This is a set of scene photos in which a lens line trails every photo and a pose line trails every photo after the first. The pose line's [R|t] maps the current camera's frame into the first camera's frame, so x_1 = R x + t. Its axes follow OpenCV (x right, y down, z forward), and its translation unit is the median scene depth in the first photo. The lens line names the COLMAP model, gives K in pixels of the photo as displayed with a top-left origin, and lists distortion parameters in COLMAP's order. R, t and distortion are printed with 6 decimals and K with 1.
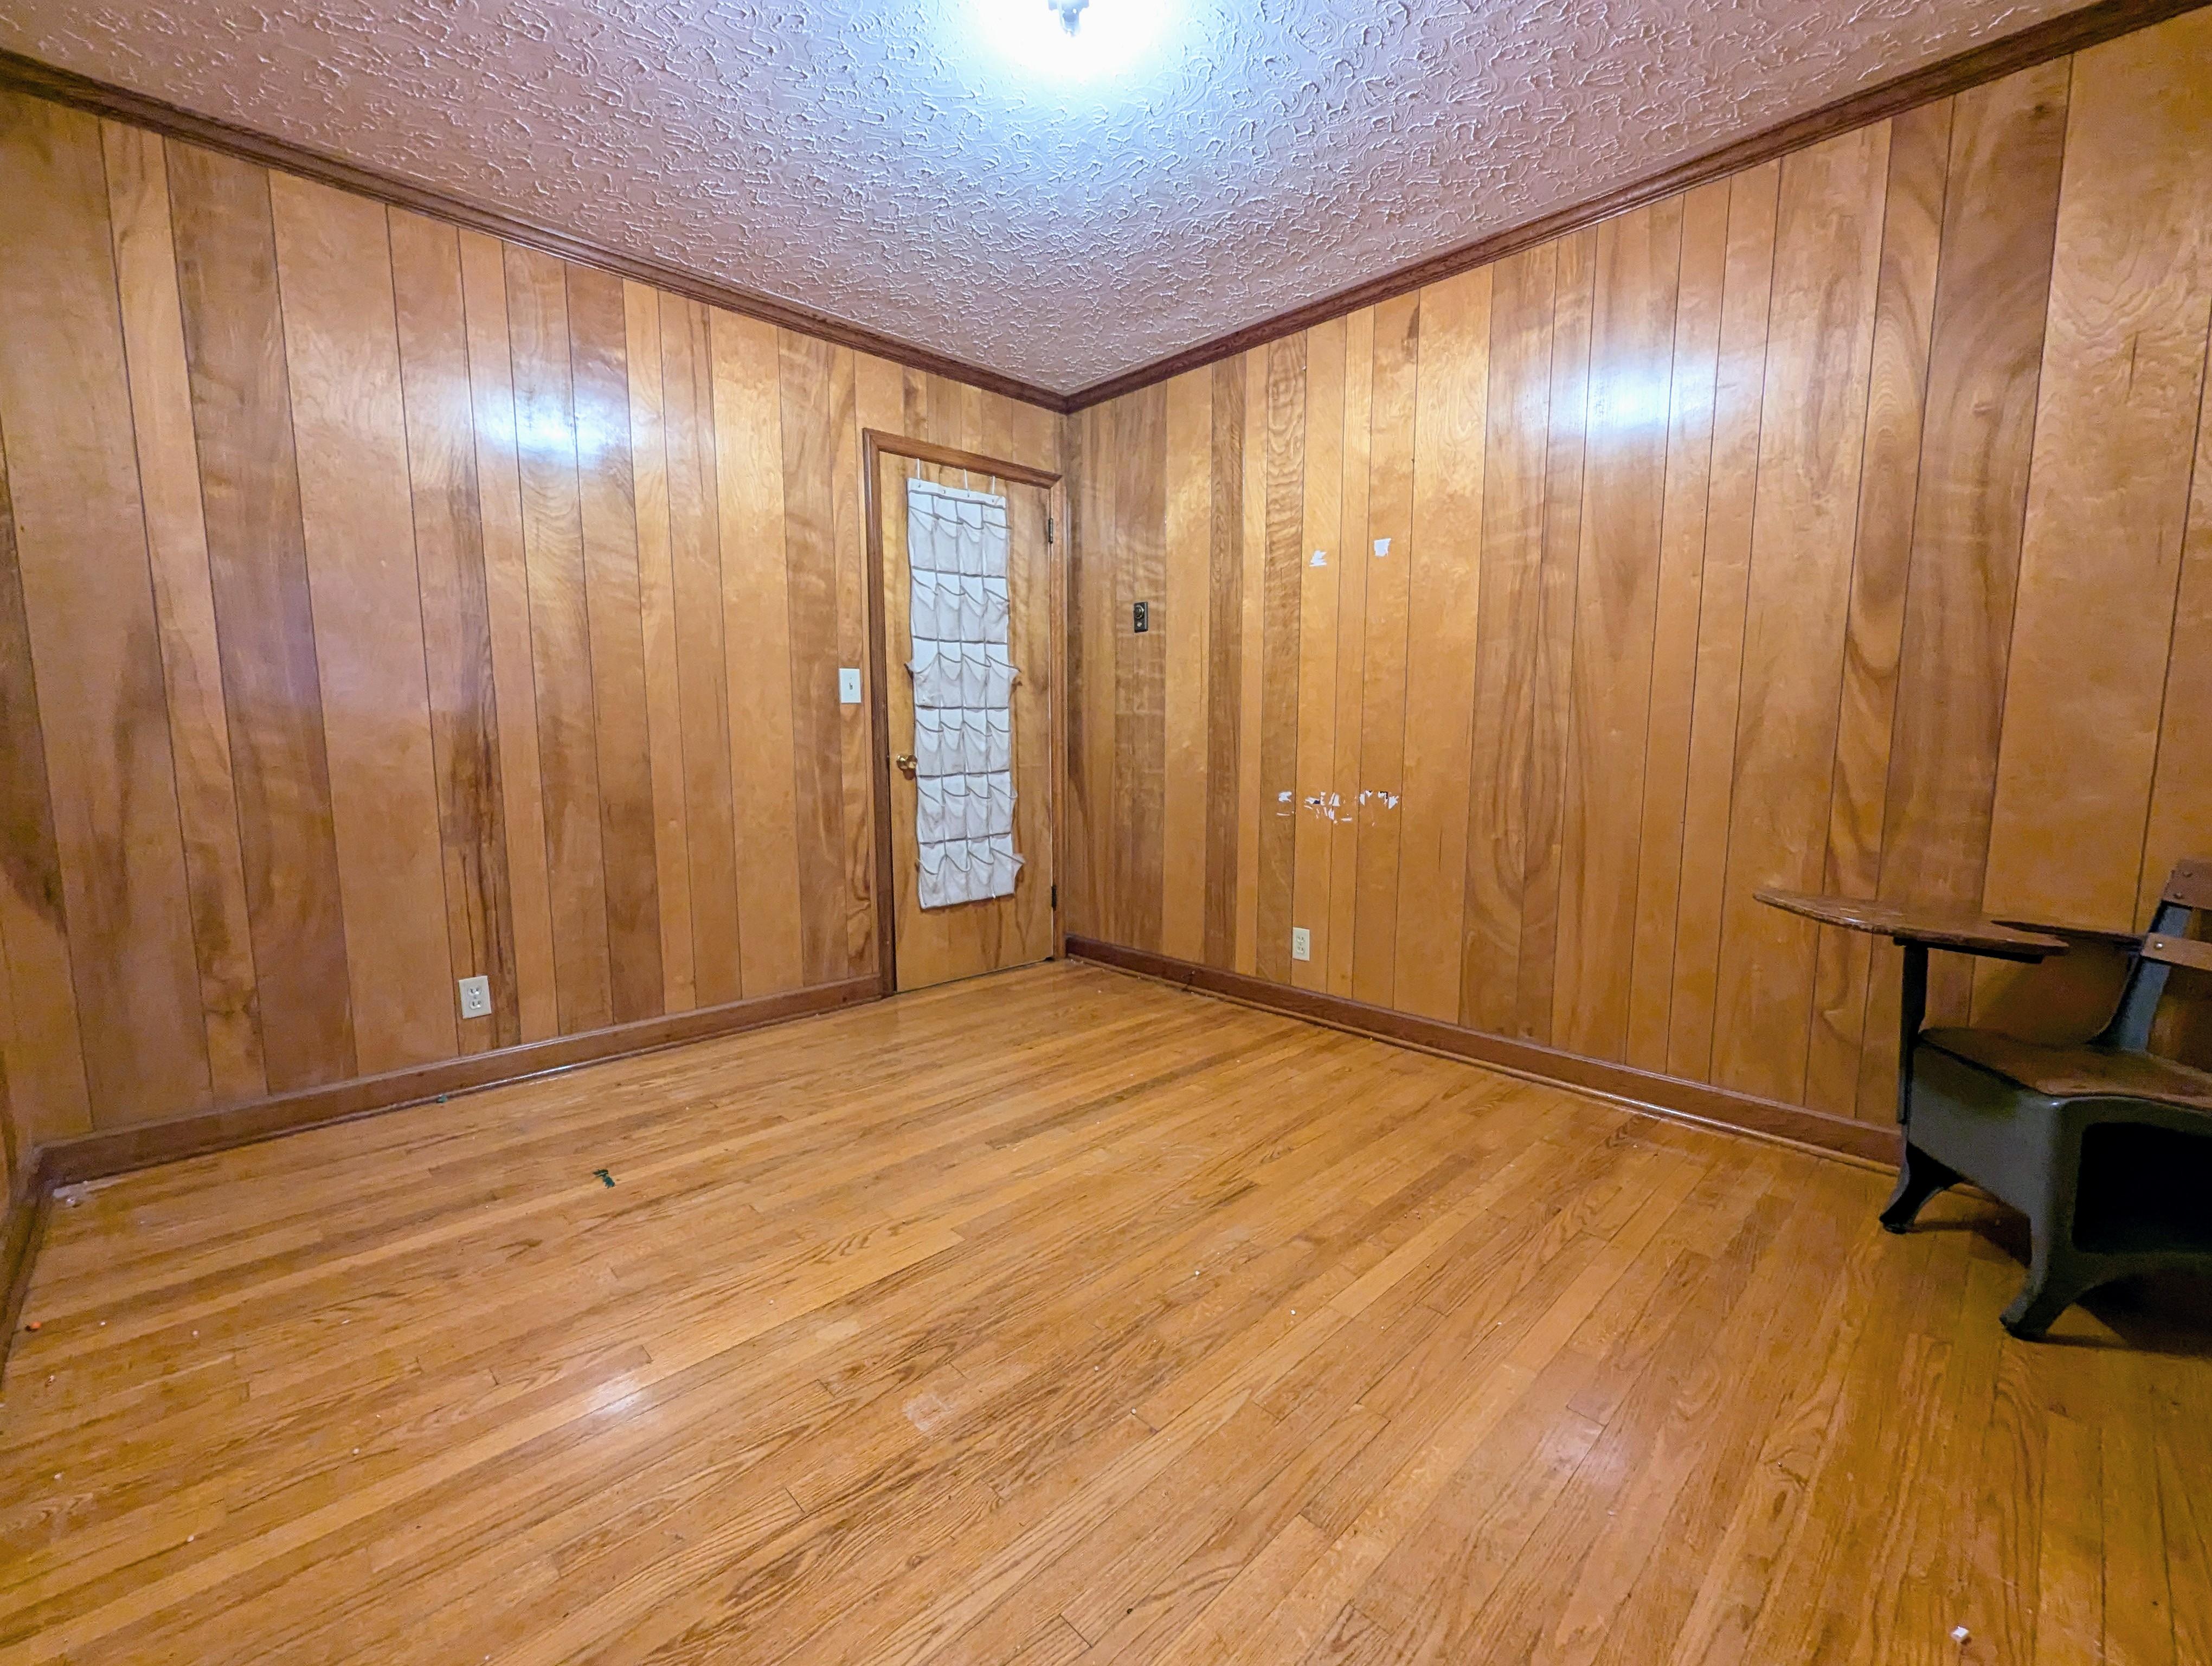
lens RADIAL K [[951.9, 0, 1110.3], [0, 951.9, 835.4], [0, 0, 1]] dist [0.004185, 0.000882]
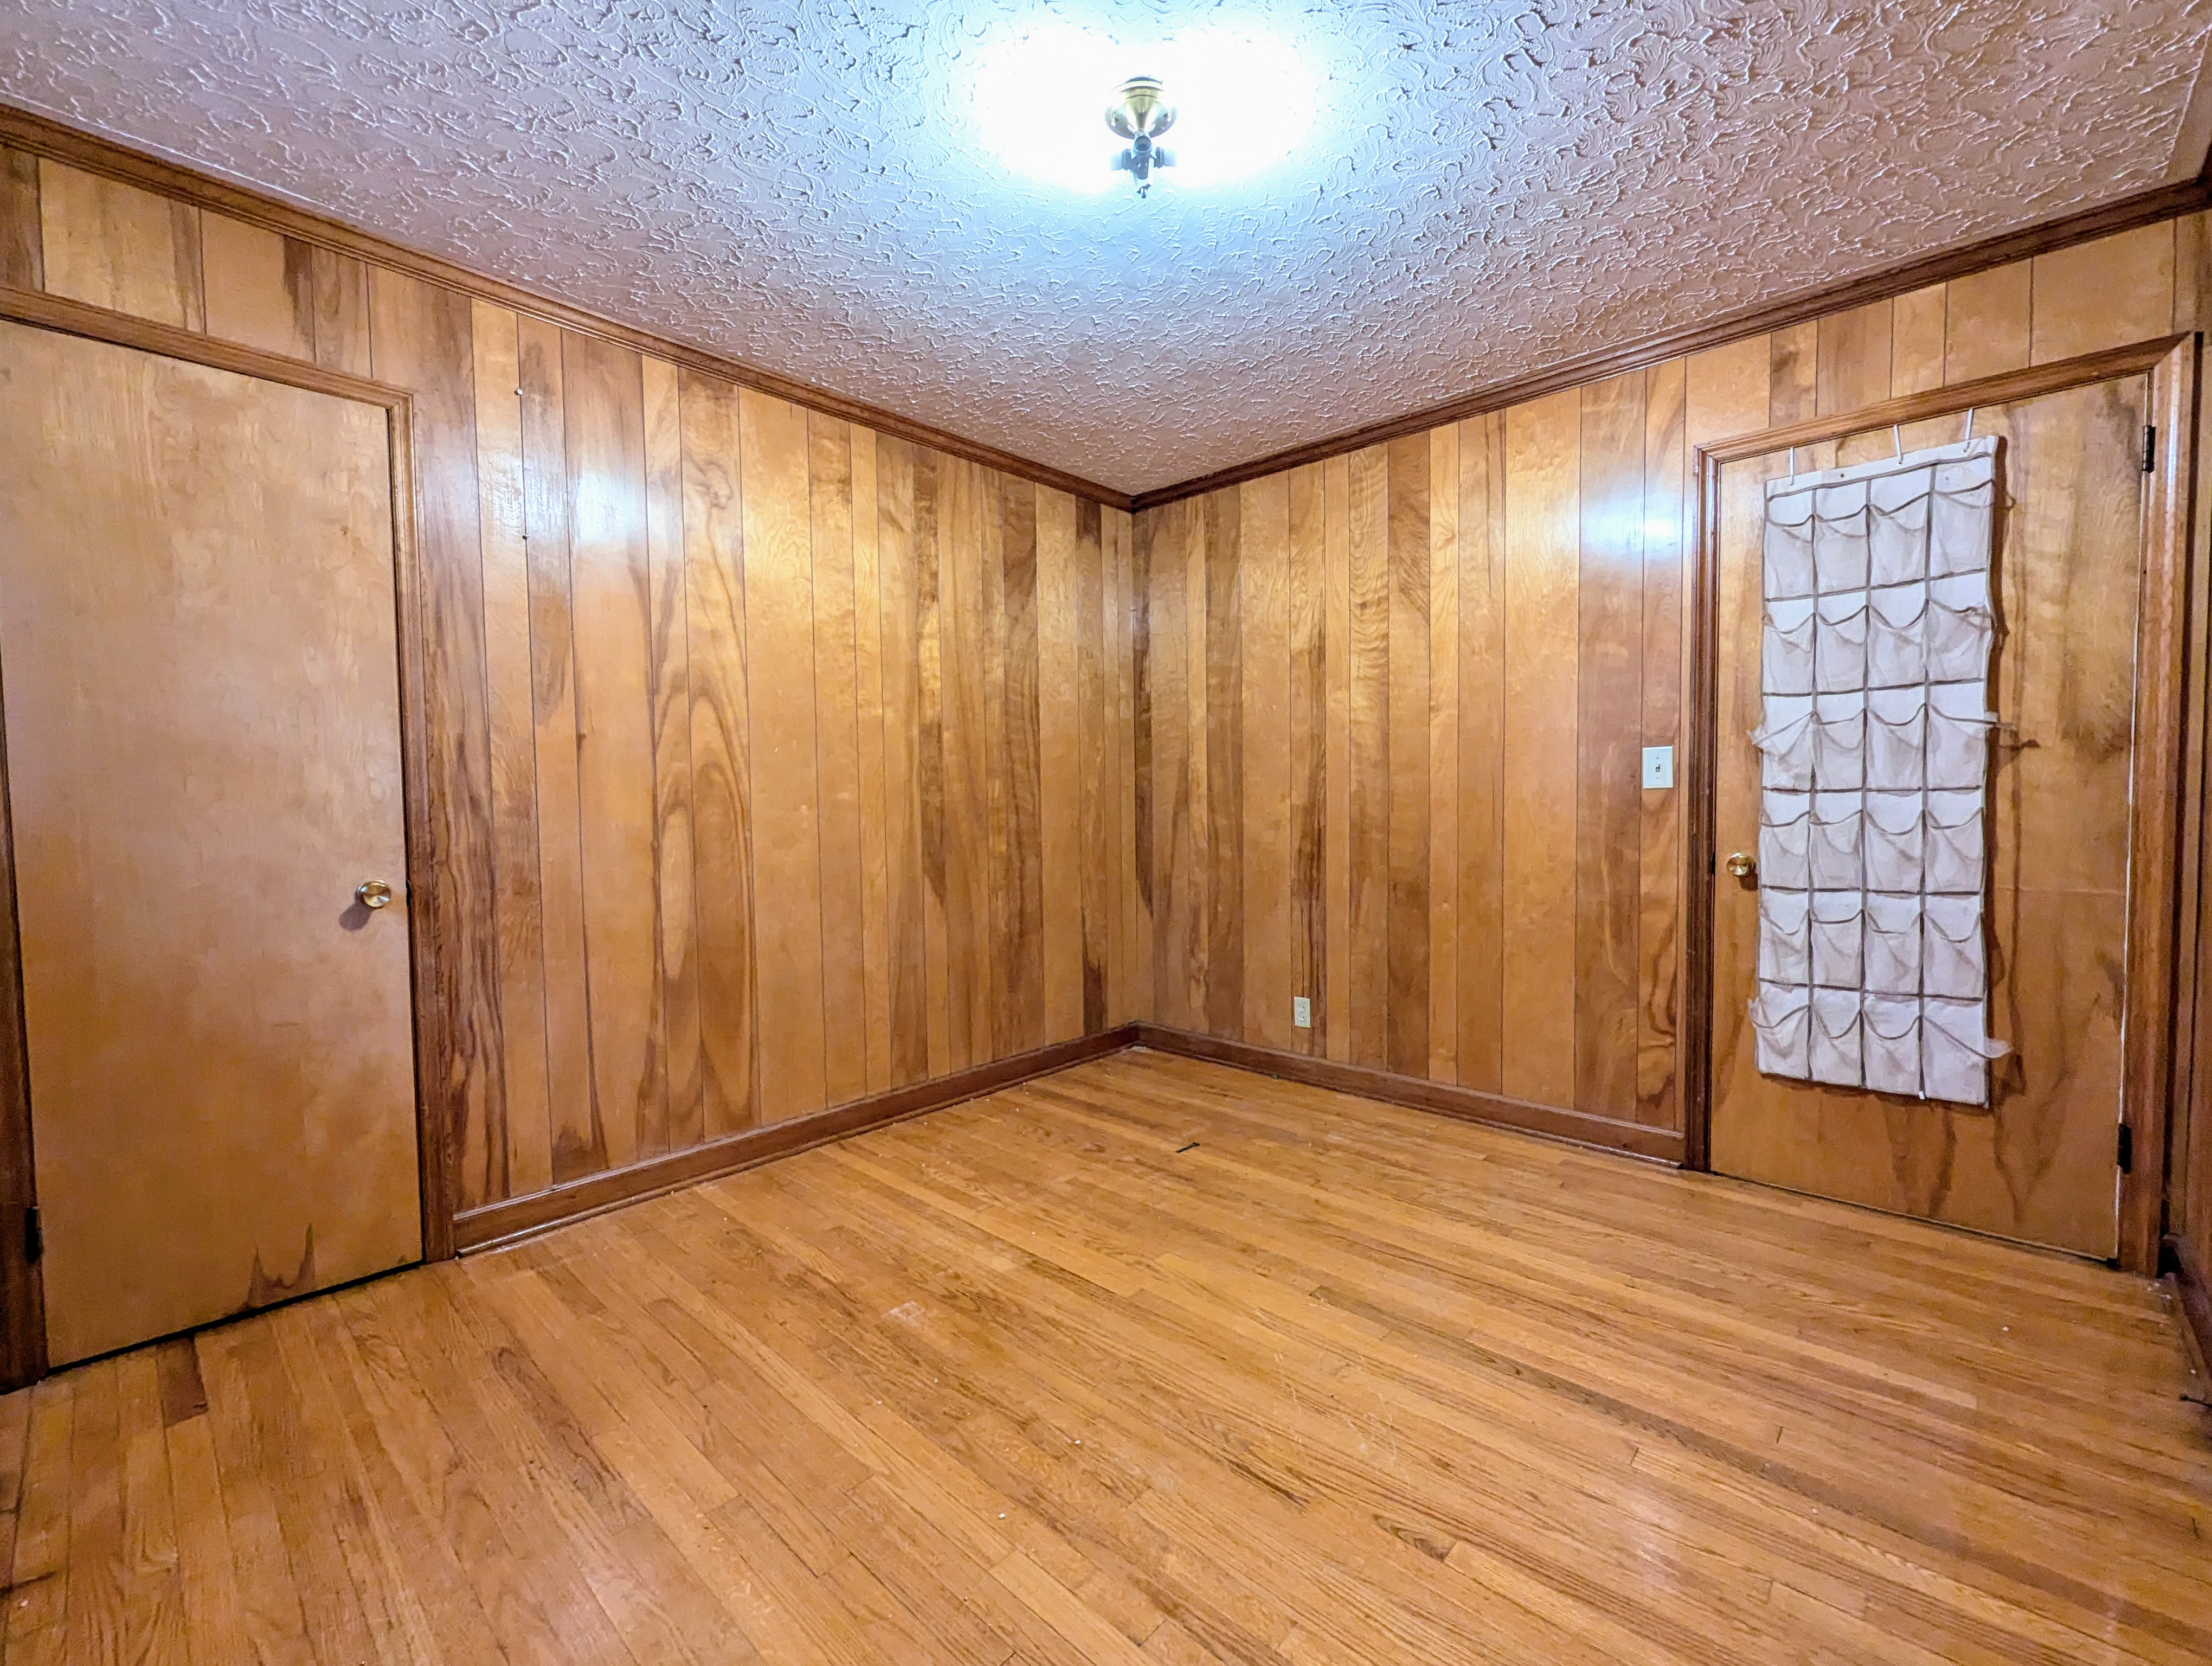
lens RADIAL K [[951.9, 0, 1109.4], [0, 951.9, 836.2], [0, 0, 1]] dist [0.004185, 0.000882]
pose [[0.041152, 0.042378, -0.998254, 0.569628], [-0.100488, 0.994210, 0.038064, -0.089383], [0.994087, 0.098746, 0.045172, 0.543404]]
